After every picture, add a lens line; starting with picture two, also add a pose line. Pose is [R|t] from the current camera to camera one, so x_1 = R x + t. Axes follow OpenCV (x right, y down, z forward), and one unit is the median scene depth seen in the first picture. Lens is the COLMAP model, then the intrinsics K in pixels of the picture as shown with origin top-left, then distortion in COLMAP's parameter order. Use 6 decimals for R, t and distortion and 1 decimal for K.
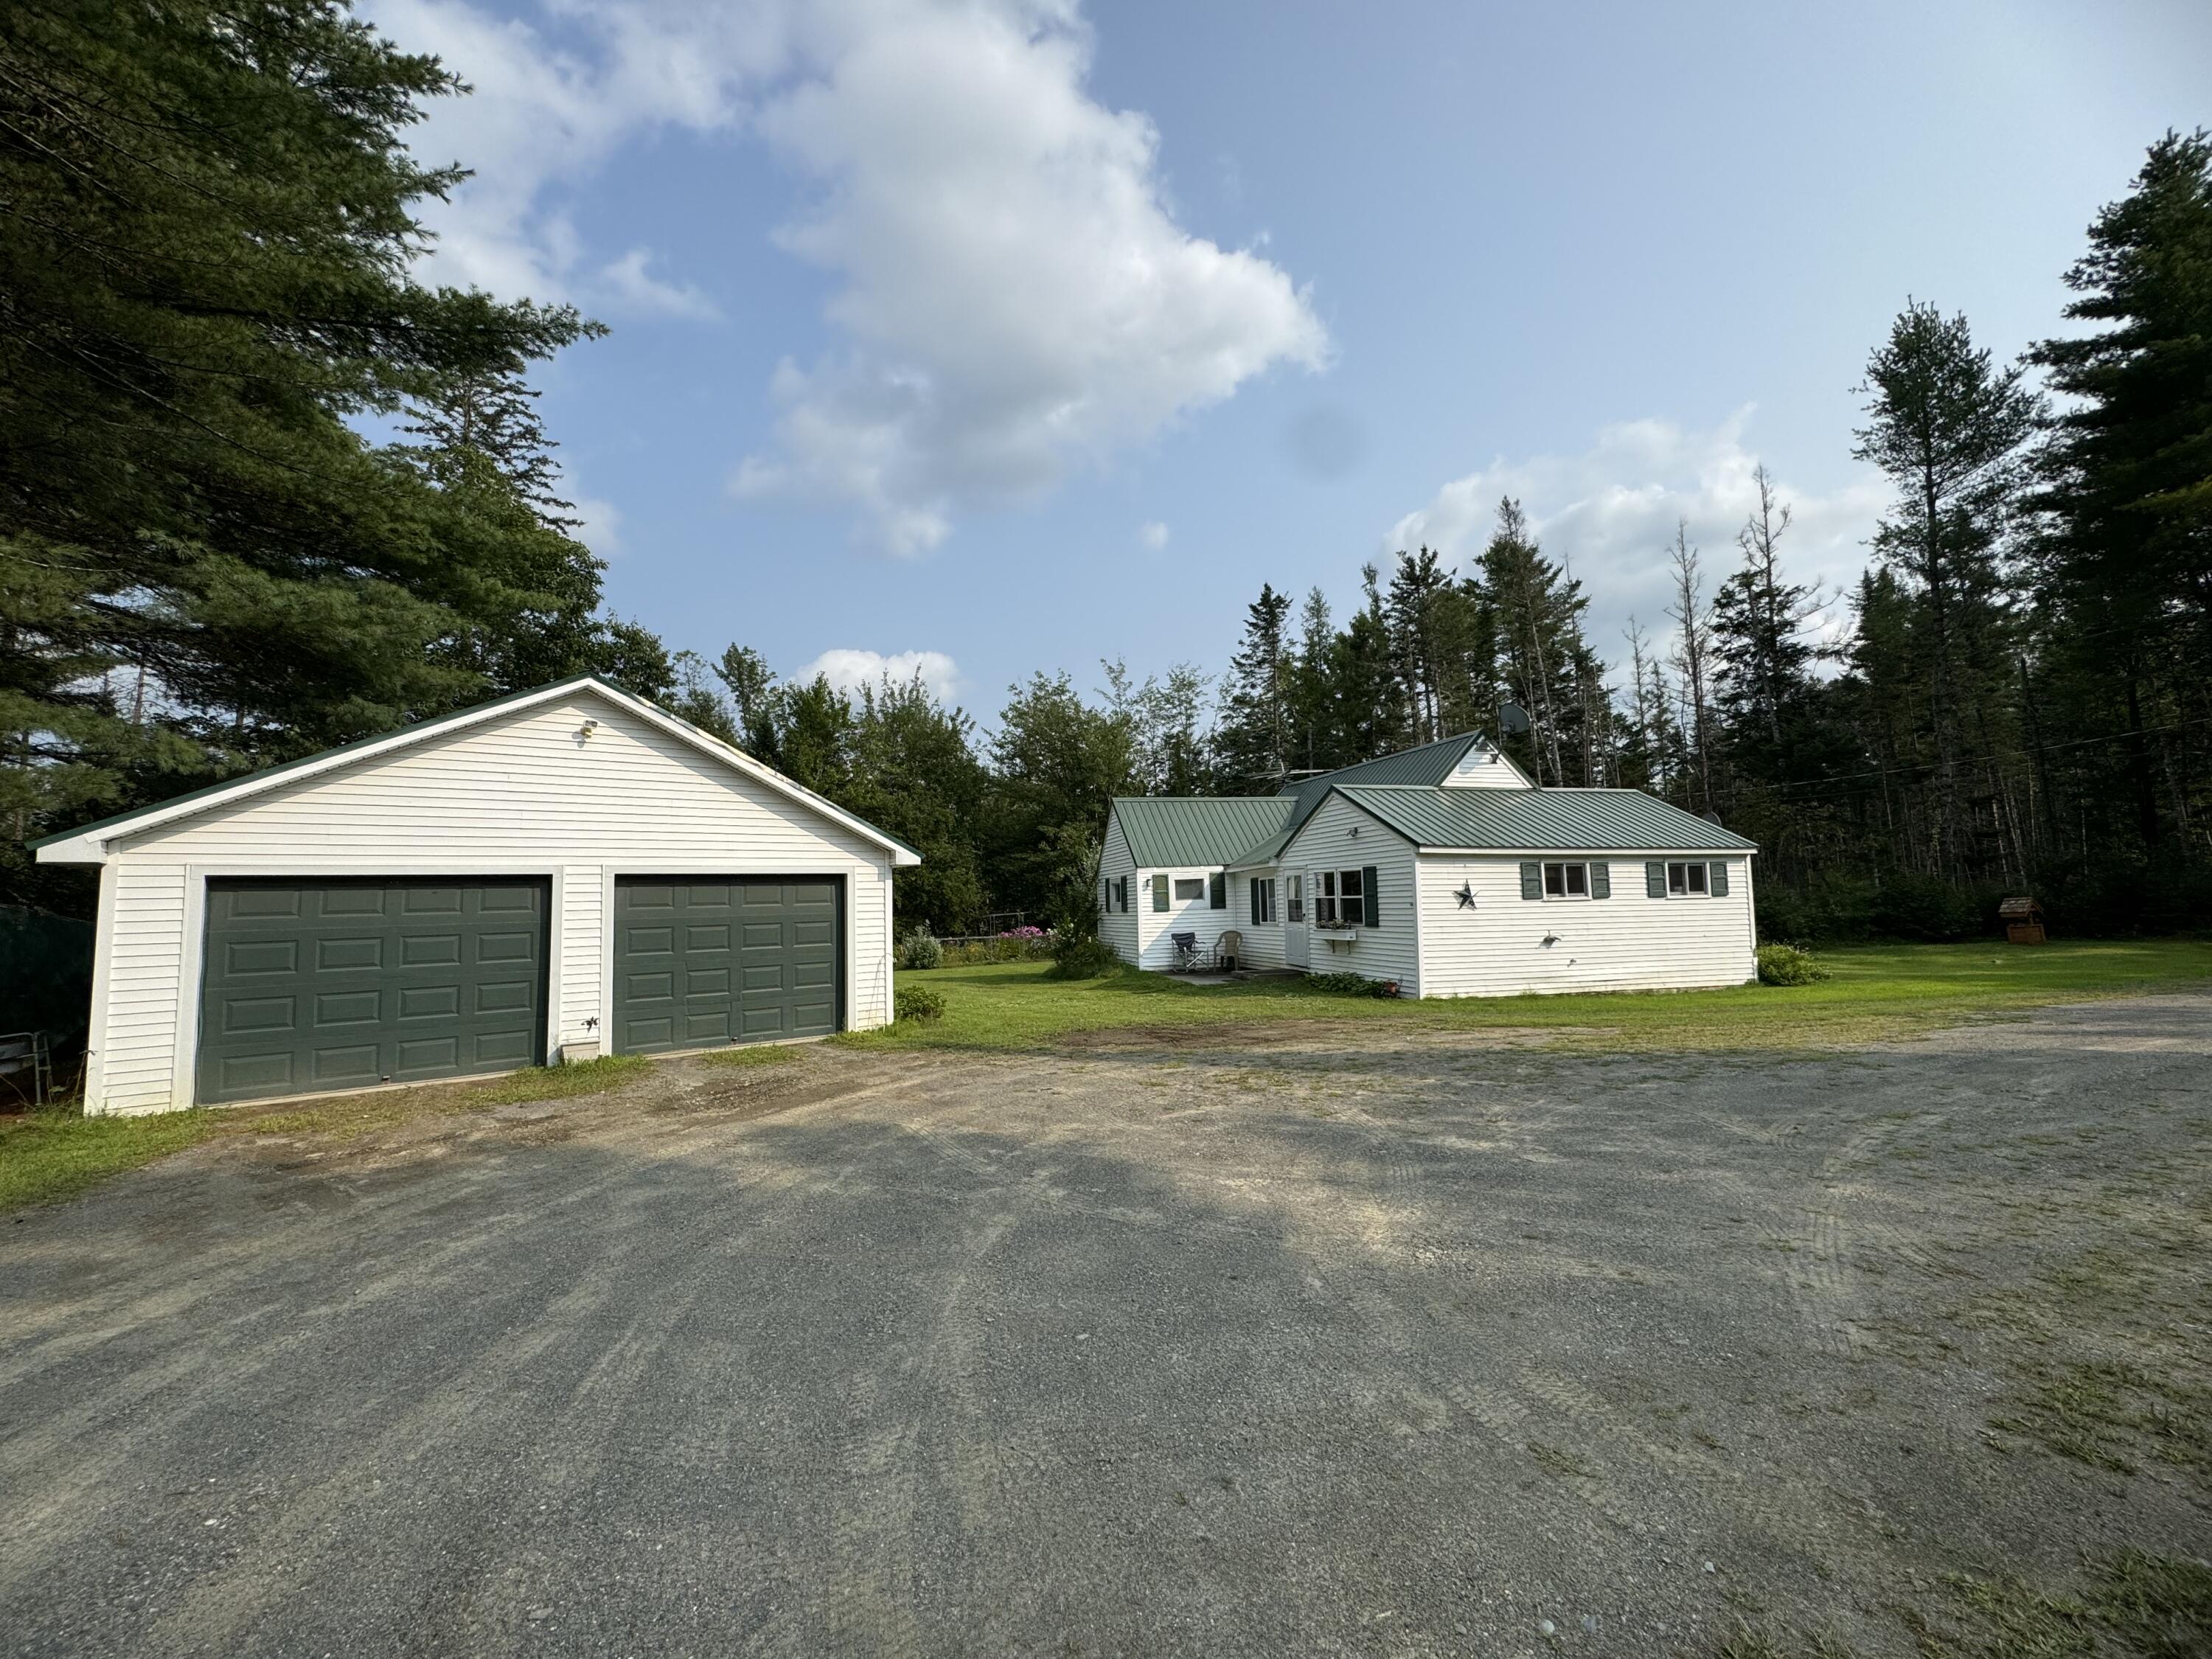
lens RADIAL K [[883.0, 0, 1103.8], [0, 883.0, 827.8], [0, 0, 1]] dist [-0.000390, 0.000023]
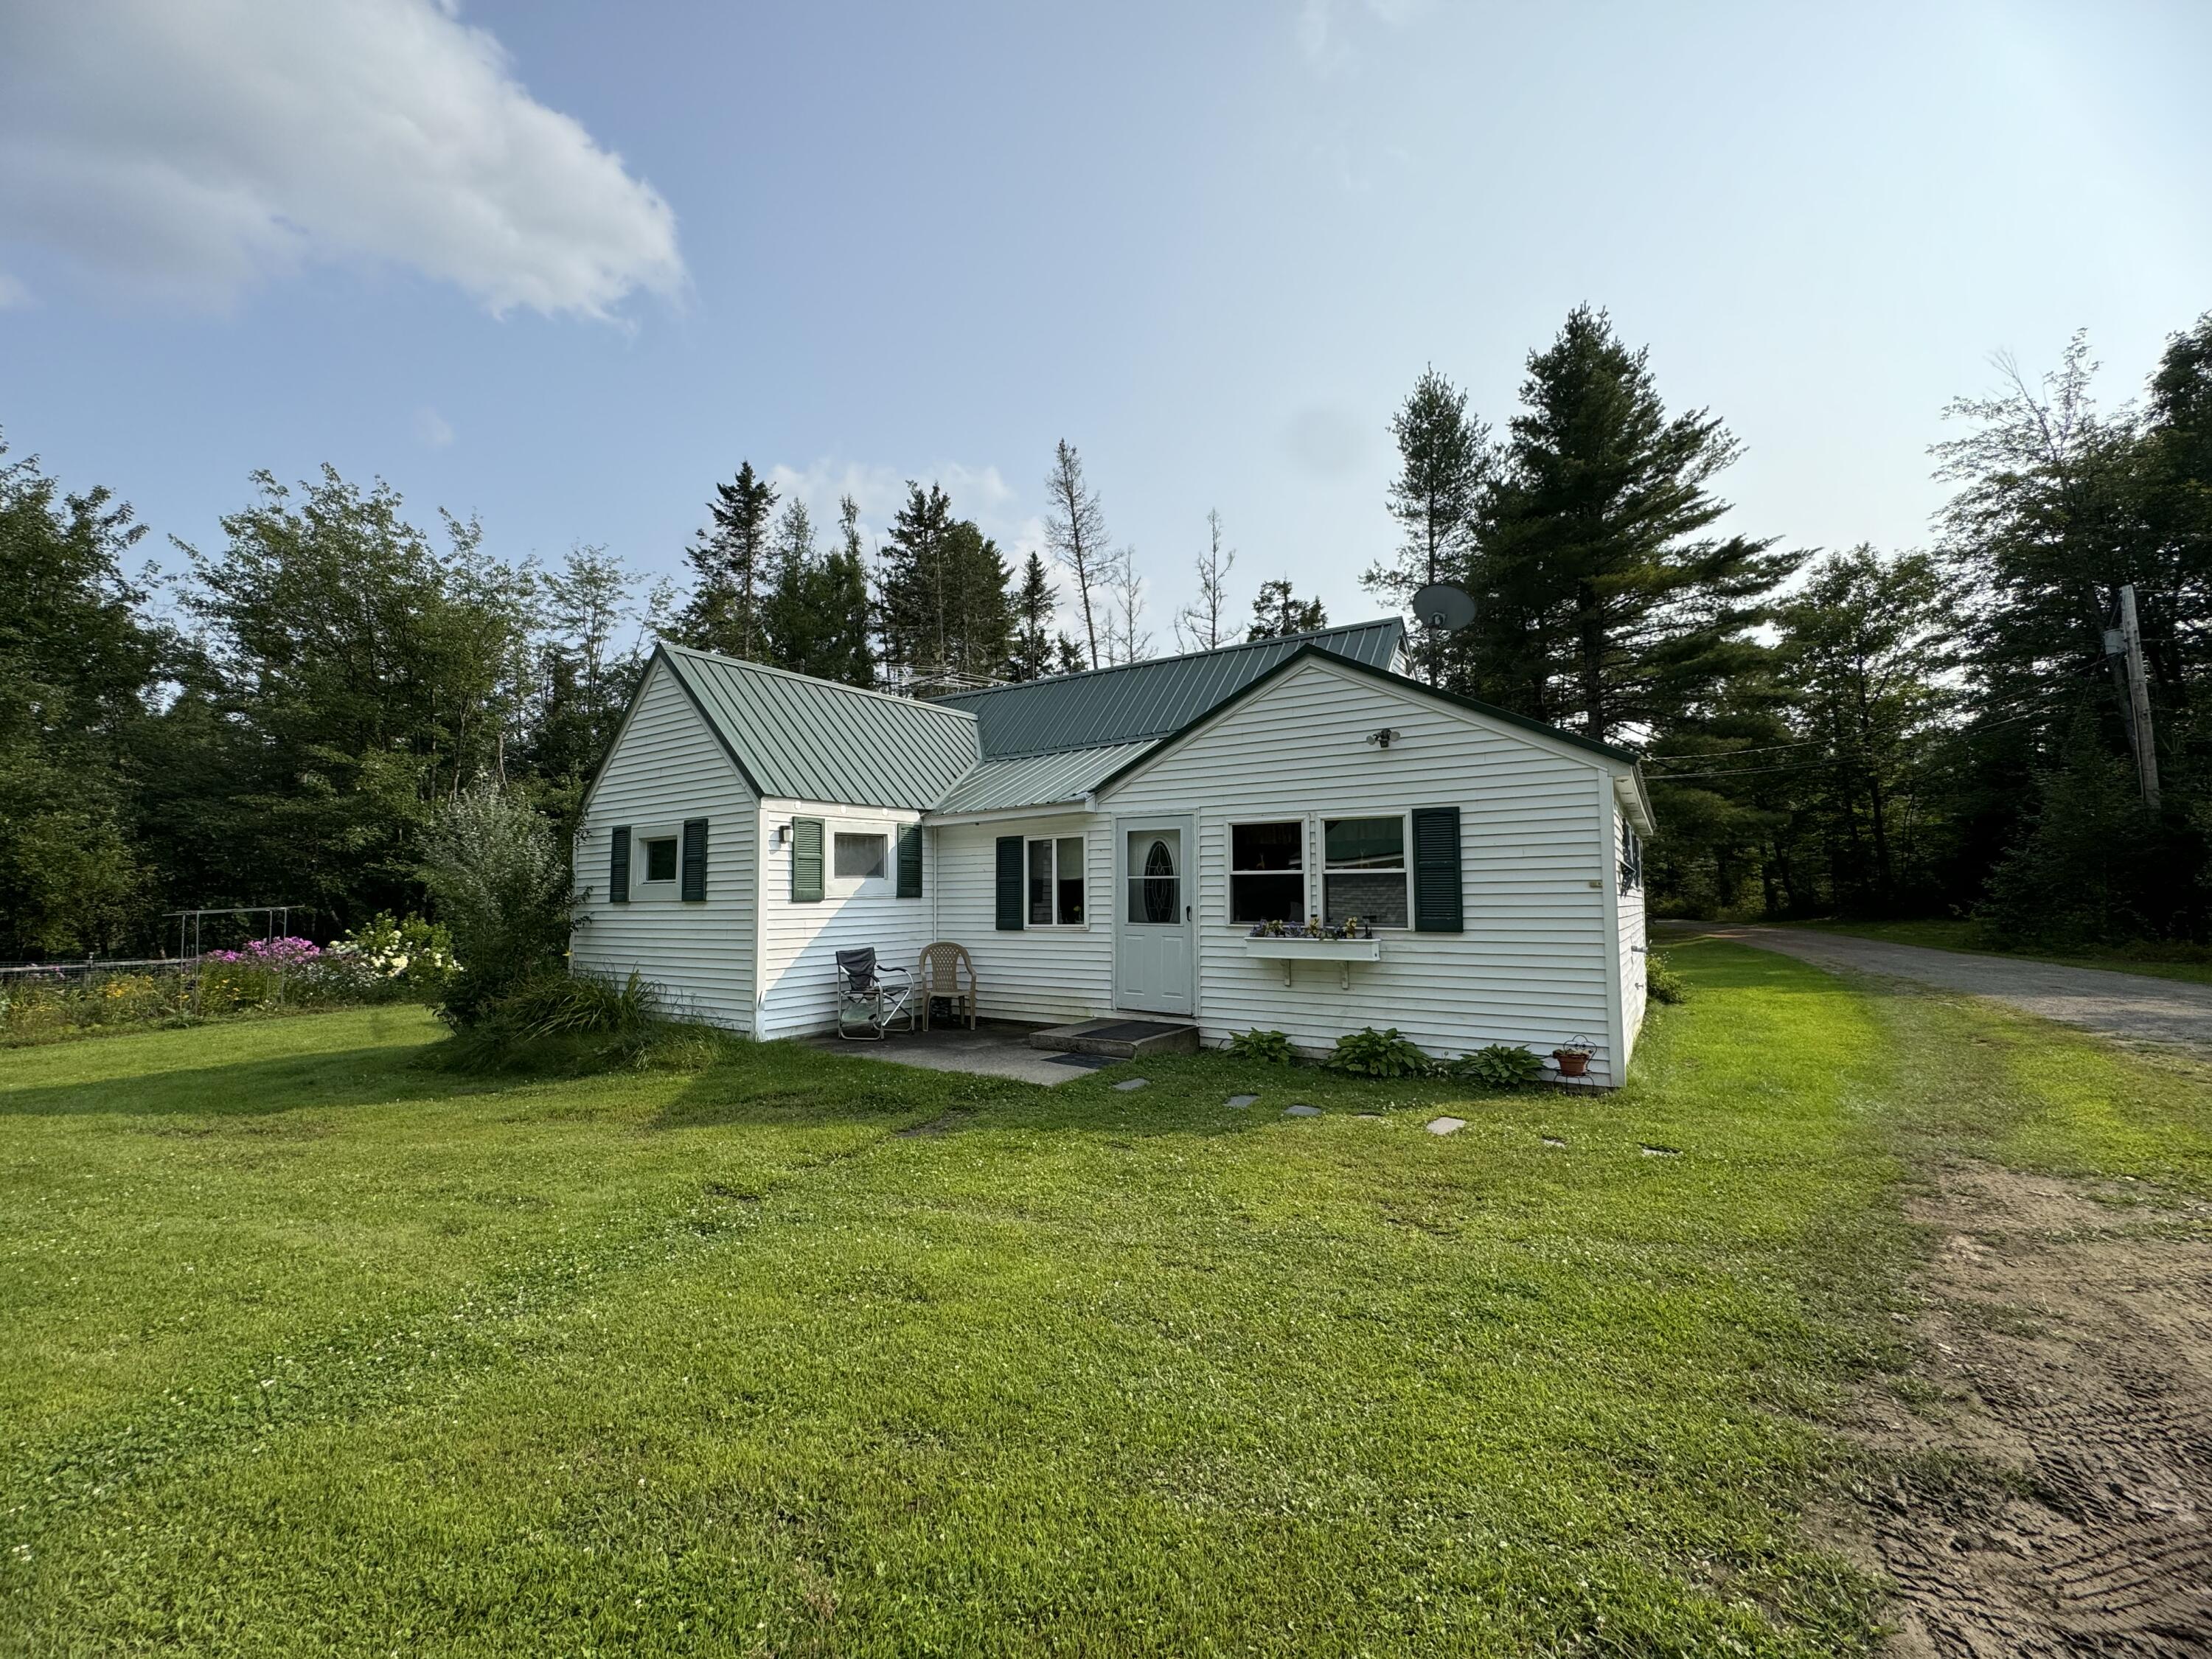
lens RADIAL K [[883.0, 0, 1103.8], [0, 883.0, 827.8], [0, 0, 1]] dist [-0.000390, 0.000023]
pose [[0.751871, 0.069858, 0.655599, -0.112904], [-0.066163, 0.997346, -0.030395, 0.060218], [-0.655982, -0.020523, 0.754498, 0.555806]]
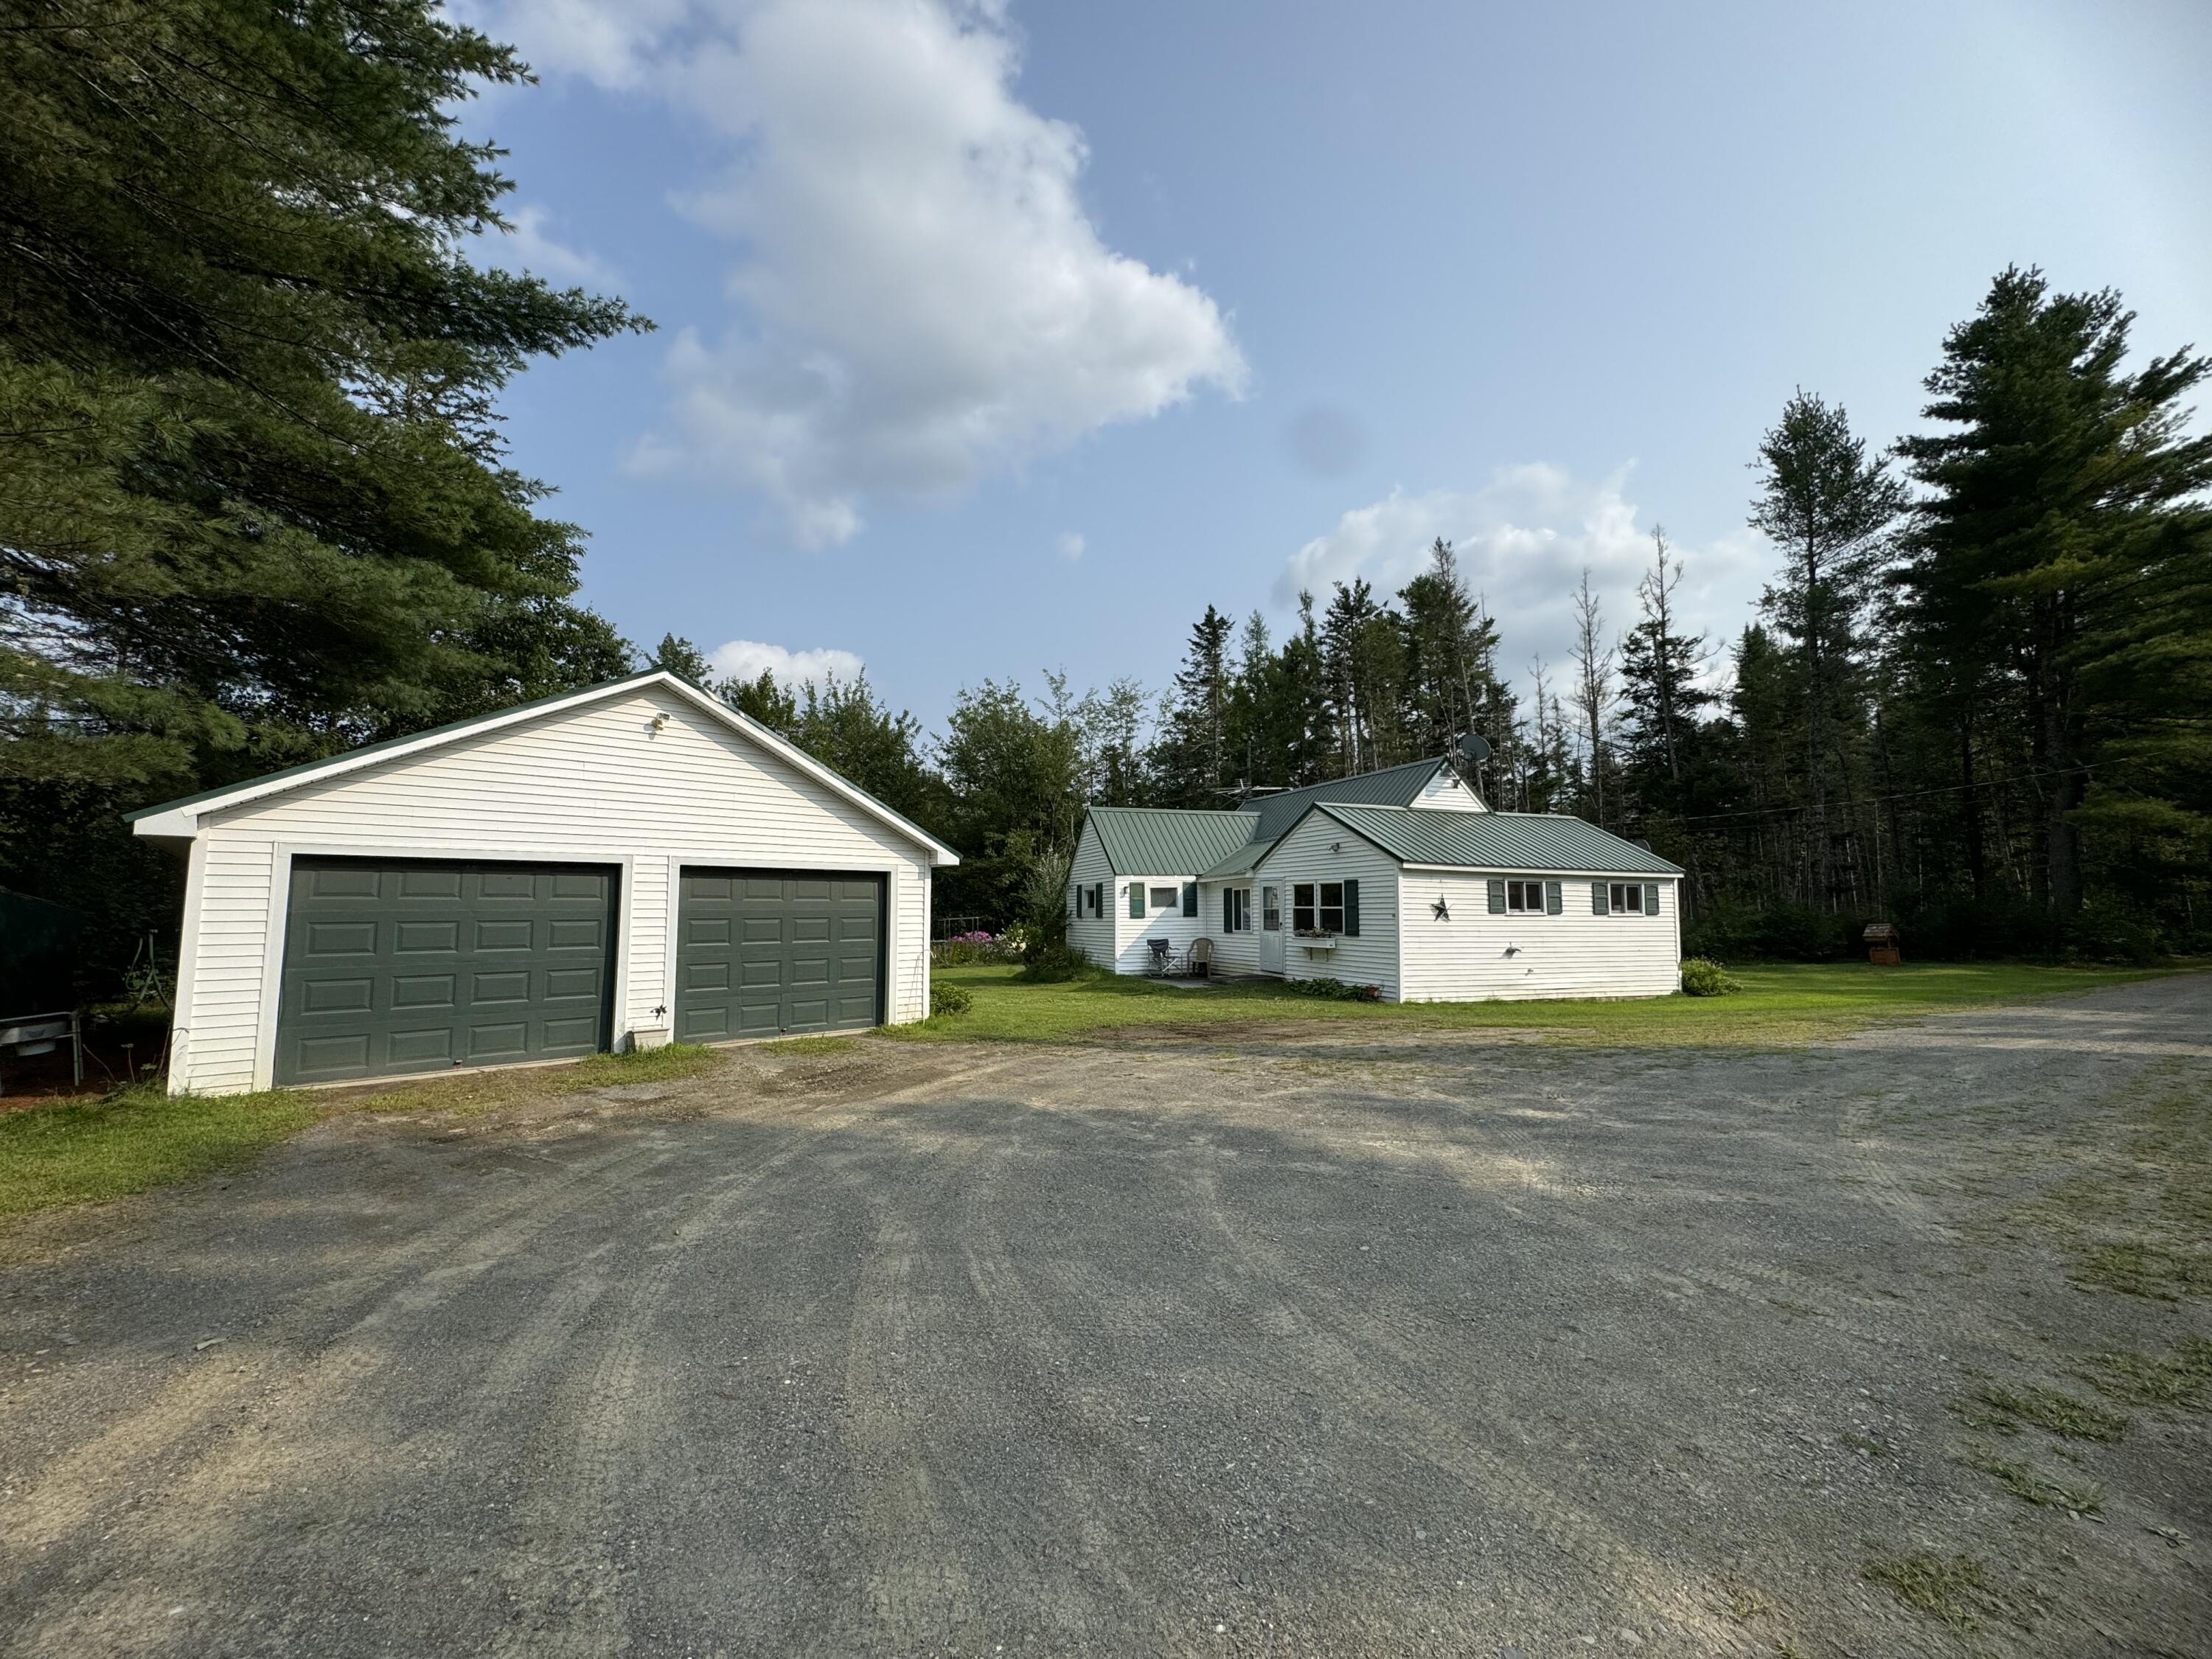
lens RADIAL K [[883.0, 0, 1103.8], [0, 883.0, 827.8], [0, 0, 1]] dist [-0.000390, 0.000023]
pose [[0.994221, 0.033513, 0.101990, -0.081342], [-0.032393, 0.999396, -0.012617, 0.003049], [-0.102351, 0.009240, 0.994705, -0.028994]]
